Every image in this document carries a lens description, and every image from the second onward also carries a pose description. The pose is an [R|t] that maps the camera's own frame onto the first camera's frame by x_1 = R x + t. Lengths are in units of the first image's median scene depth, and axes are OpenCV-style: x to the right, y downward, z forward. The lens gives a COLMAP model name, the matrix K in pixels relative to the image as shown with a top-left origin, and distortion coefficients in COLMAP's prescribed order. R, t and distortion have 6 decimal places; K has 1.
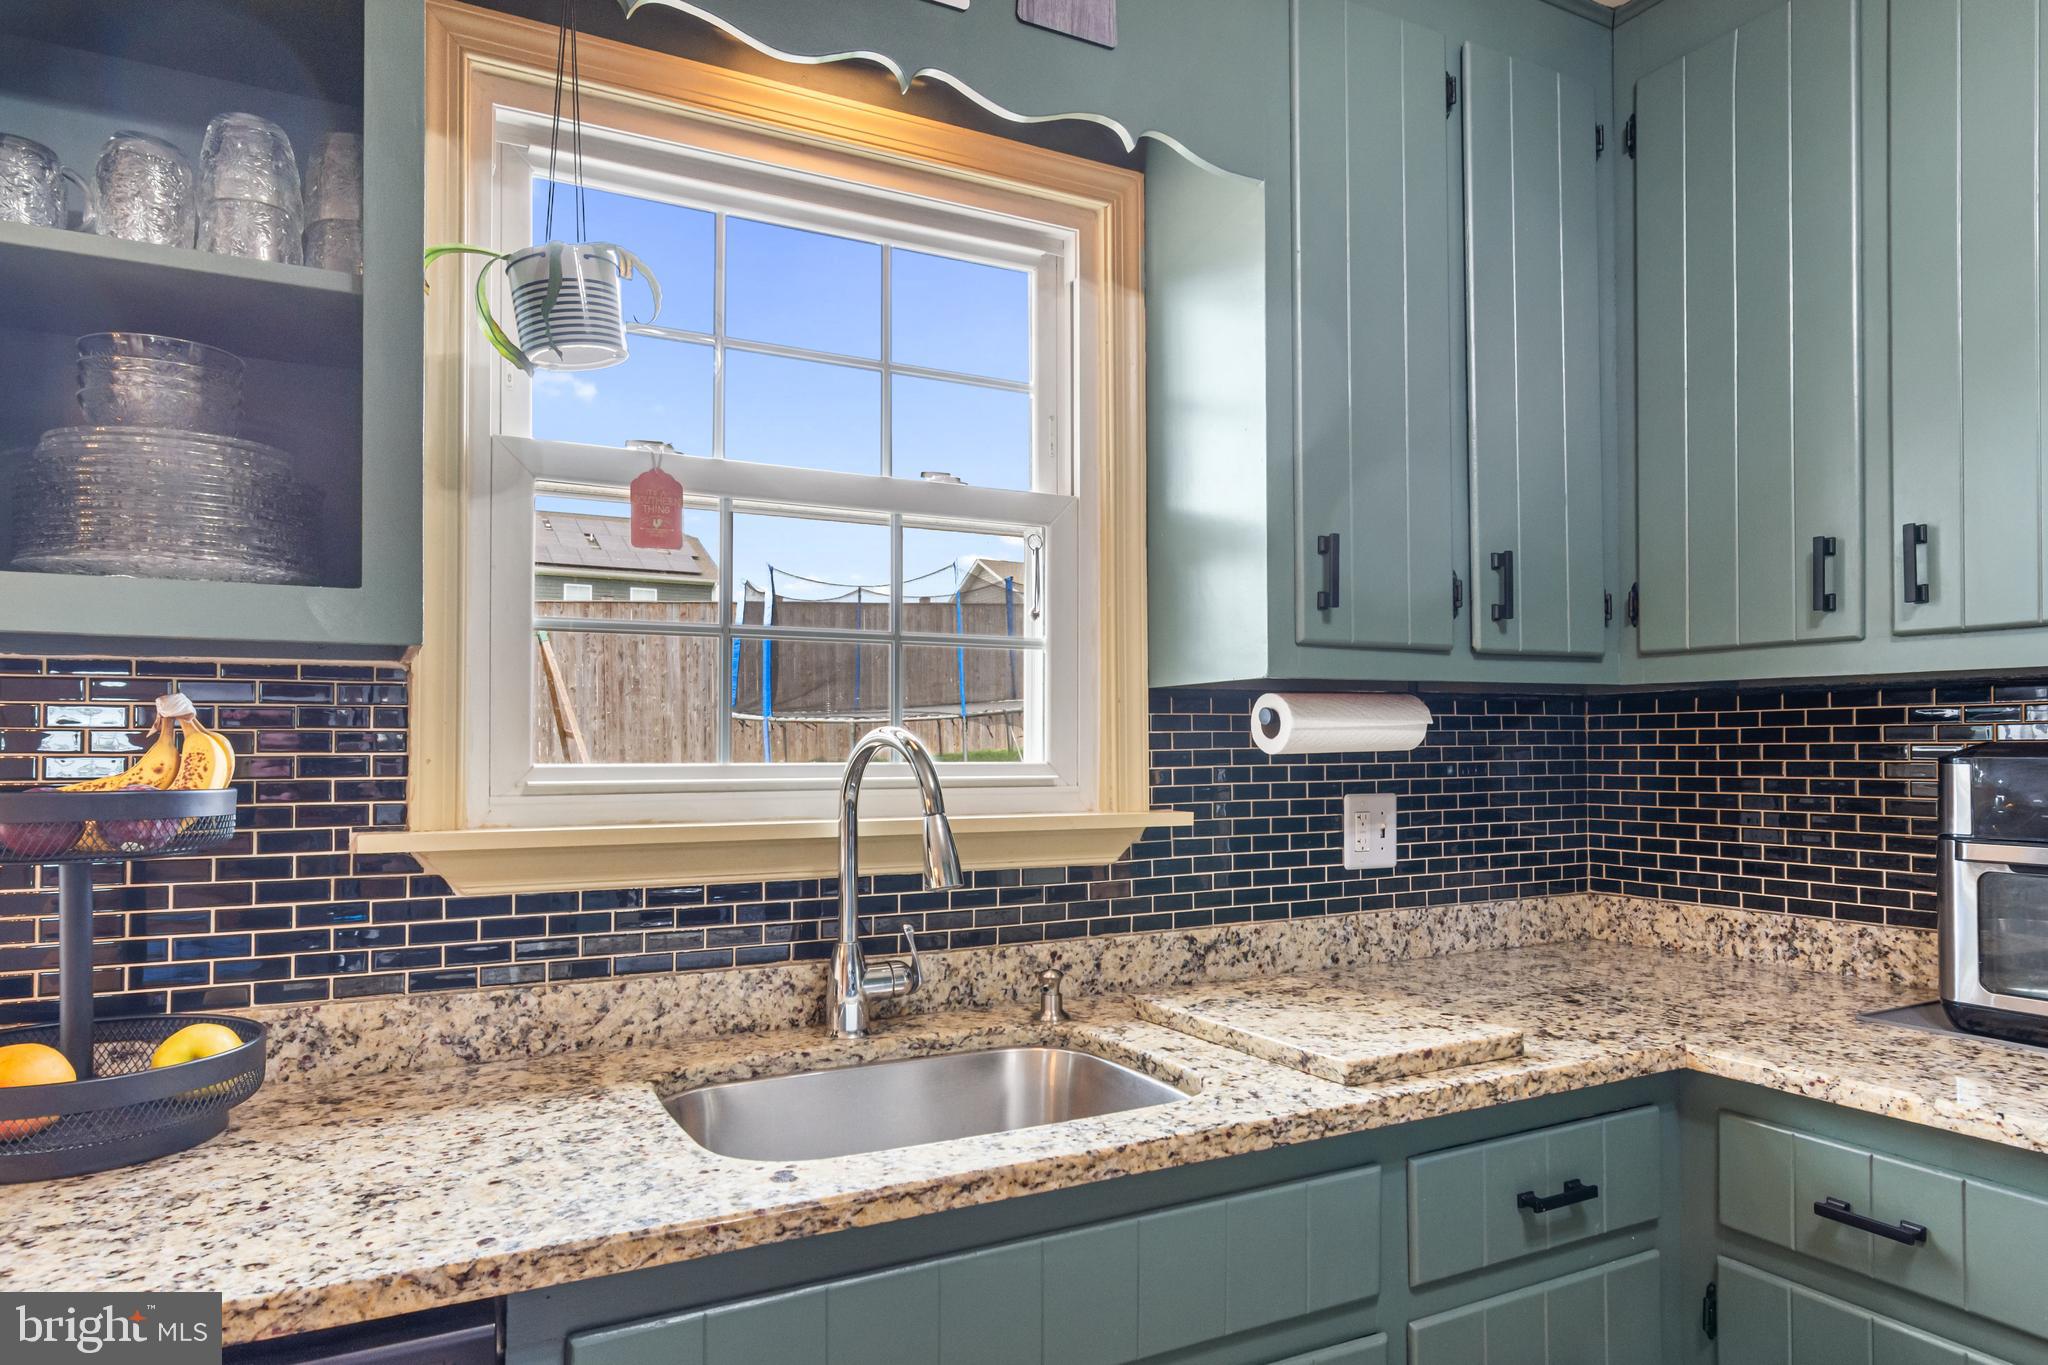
lens RADIAL K [[1268.3, 0, 1027.2], [0, 1268.3, 725.3], [0, 0, 1]] dist [0.003420, -0.000160]
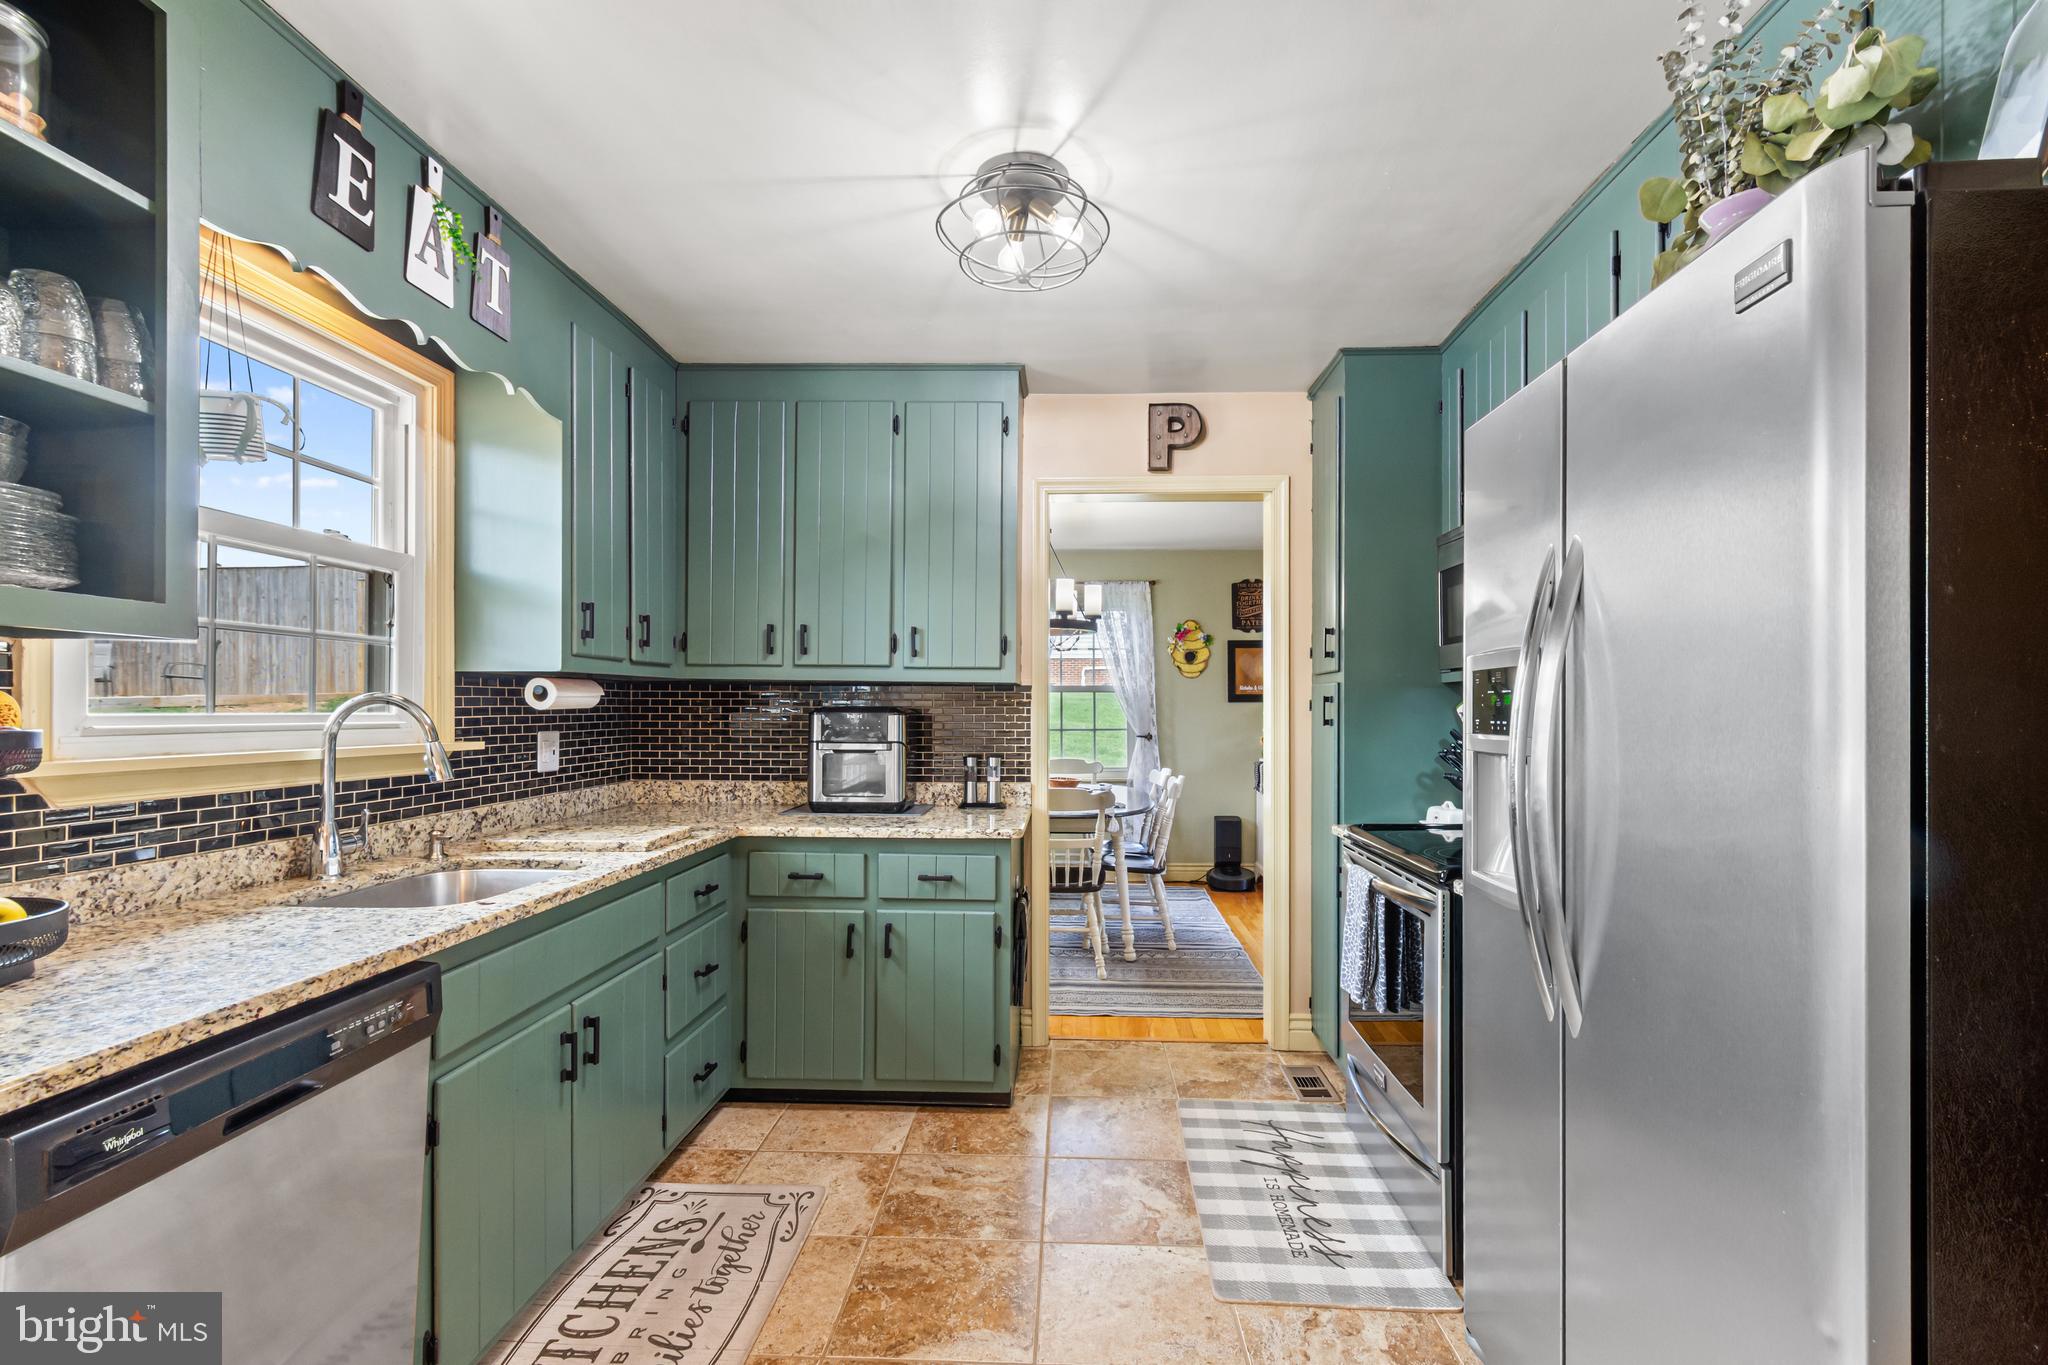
lens RADIAL K [[925.2, 0, 1015.5], [0, 925.2, 684.5], [0, 0, 1]] dist [0.001825, 0.001843]
pose [[0.524932, 0.029271, 0.850641, -0.612226], [-0.024460, 0.999514, -0.019300, -0.005816], [-0.850792, -0.010676, 0.525393, -0.340045]]
